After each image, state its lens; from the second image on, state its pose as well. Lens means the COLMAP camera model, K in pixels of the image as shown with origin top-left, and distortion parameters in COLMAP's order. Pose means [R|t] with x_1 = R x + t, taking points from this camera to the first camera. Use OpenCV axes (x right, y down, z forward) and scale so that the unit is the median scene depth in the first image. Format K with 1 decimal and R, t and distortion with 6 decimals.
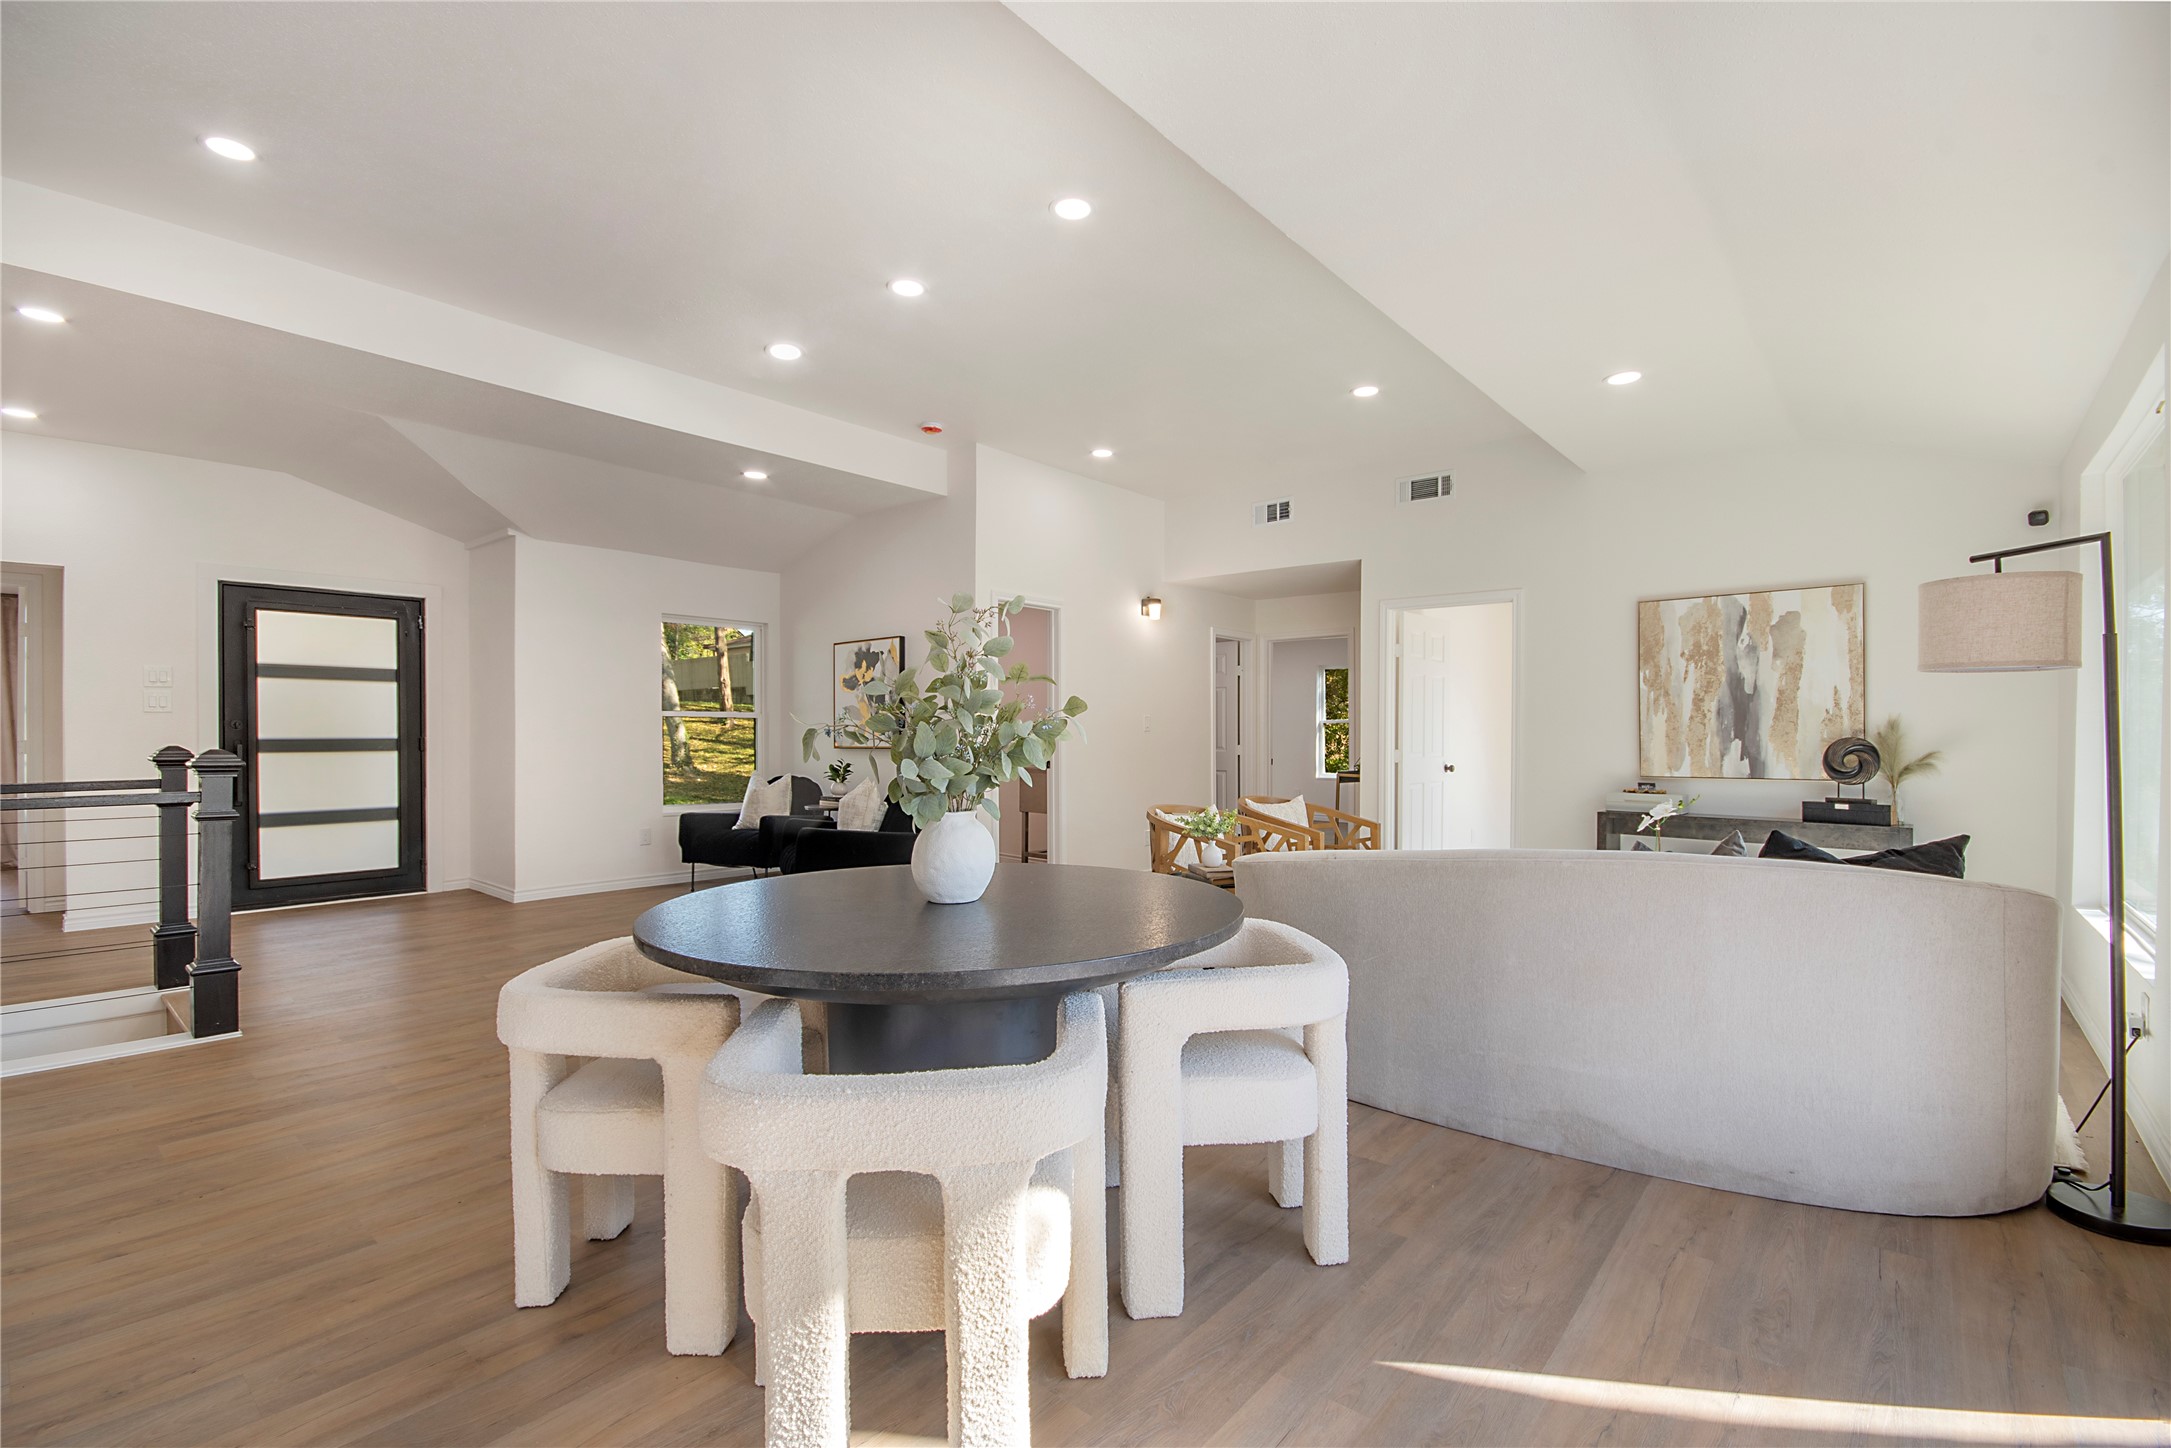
lens RADIAL K [[959.2, 0, 1081.4], [0, 959.2, 763.6], [0, 0, 1]] dist [0.005269, -0.001014]
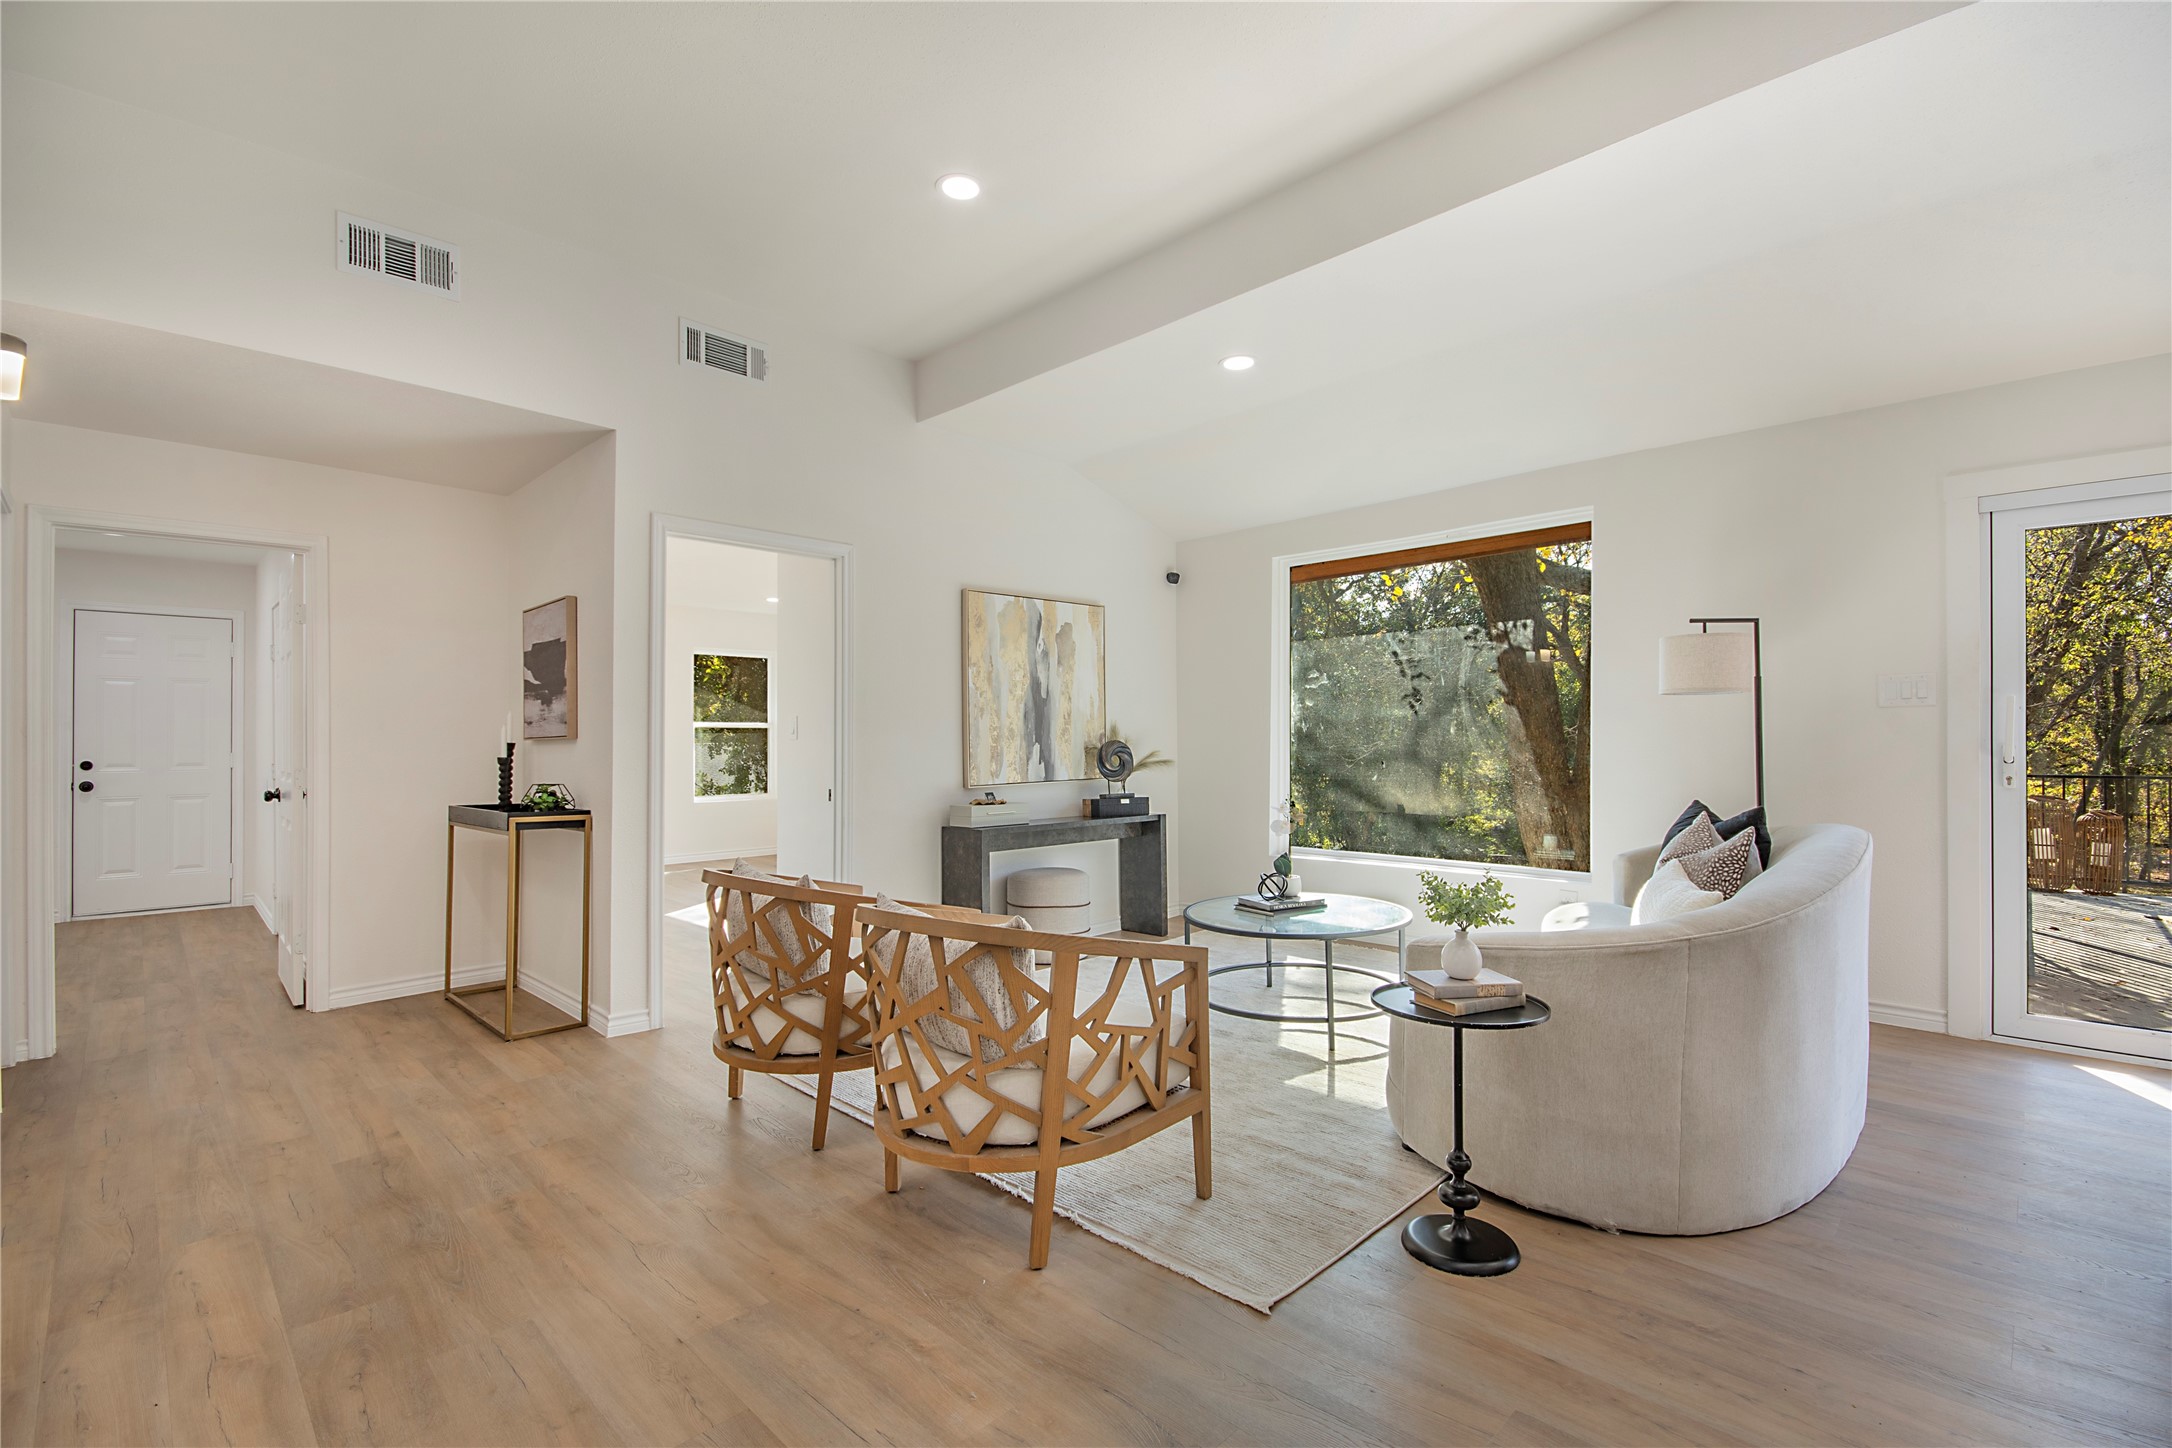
lens RADIAL K [[959.7, 0, 1104.9], [0, 959.7, 739.7], [0, 0, 1]] dist [0.005269, -0.001014]
pose [[0.069533, -0.003475, 0.997574, -0.314864], [0.036613, 0.999329, 0.000929, -0.027584], [-0.996908, 0.036460, 0.069614, 0.866717]]
